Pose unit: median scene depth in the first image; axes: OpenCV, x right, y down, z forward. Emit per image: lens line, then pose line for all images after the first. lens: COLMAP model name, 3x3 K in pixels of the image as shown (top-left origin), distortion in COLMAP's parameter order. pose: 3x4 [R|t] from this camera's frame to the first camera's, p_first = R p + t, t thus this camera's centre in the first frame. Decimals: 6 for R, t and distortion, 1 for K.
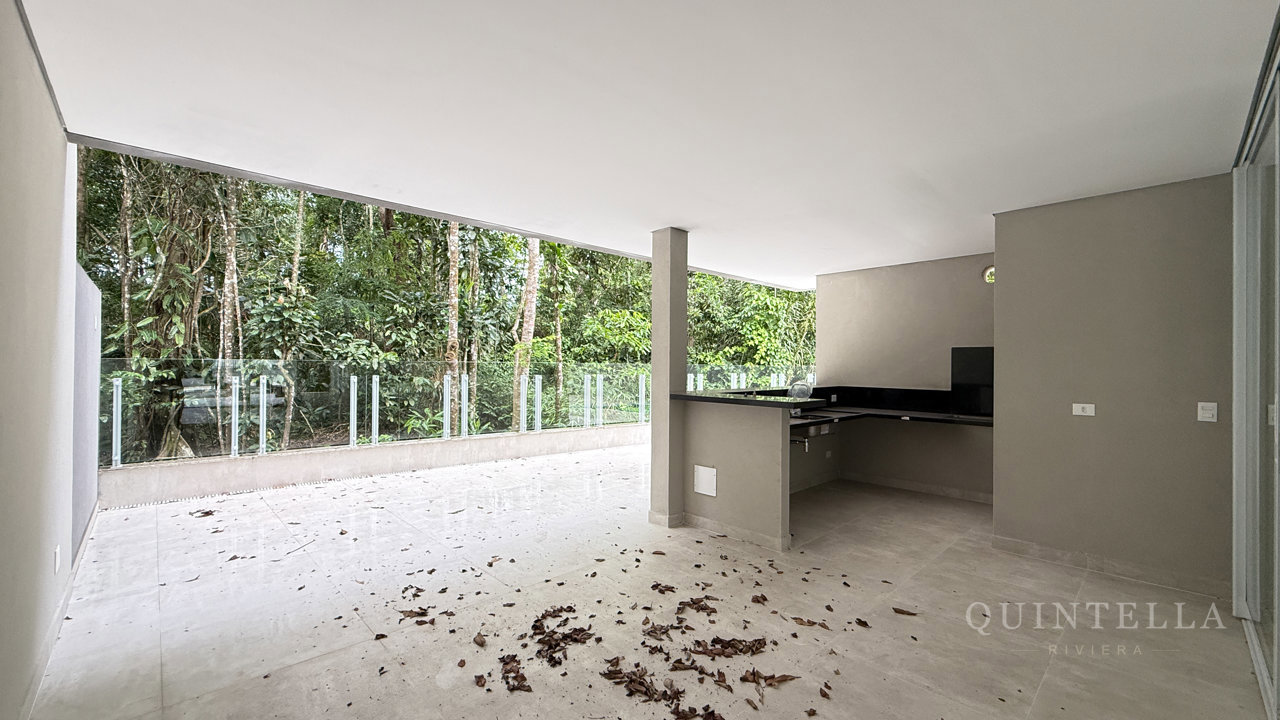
lens RADIAL K [[514.2, 0, 634.5], [0, 514.2, 361.9], [0, 0, 1]] dist [-0.000258, 0.000073]
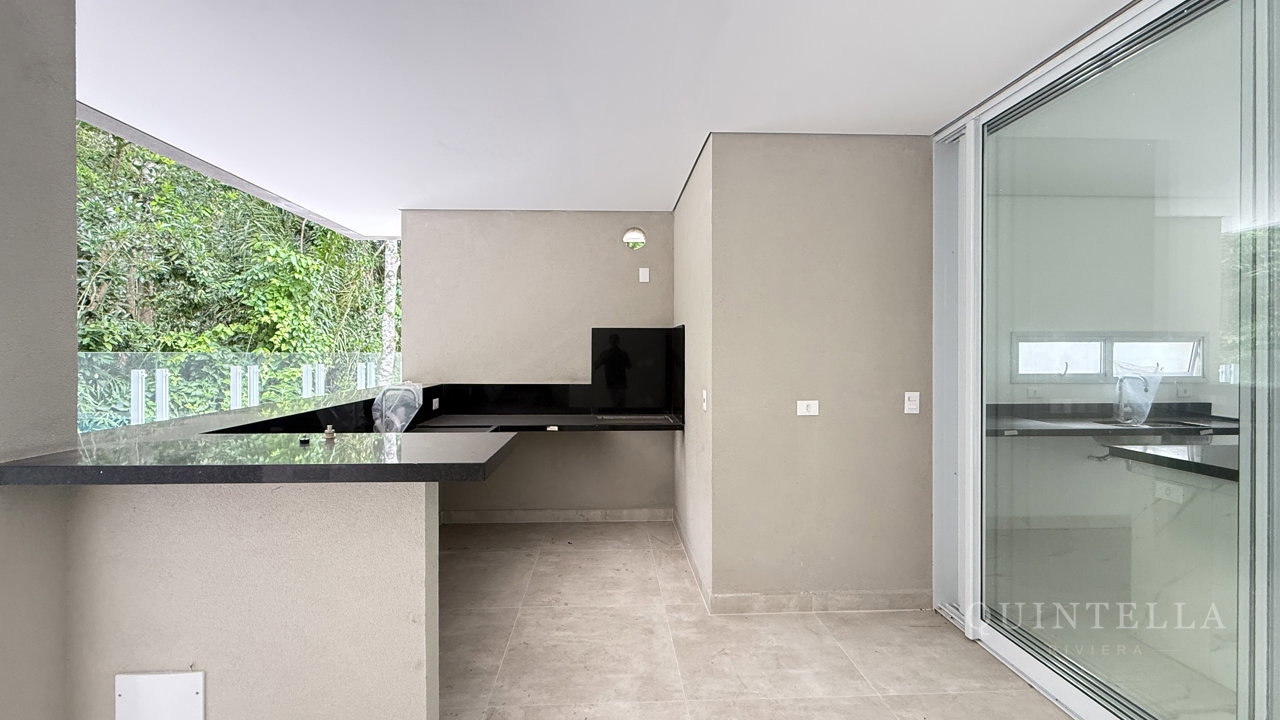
lens RADIAL K [[516.3, 0, 629.8], [0, 516.3, 353.5], [0, 0, 1]] dist [-0.000081, -0.000119]
pose [[0.657842, -0.012415, 0.753054, 0.069630], [0.002397, 0.999894, 0.014390, -0.001007], [-0.753152, -0.007661, 0.657802, 0.435522]]
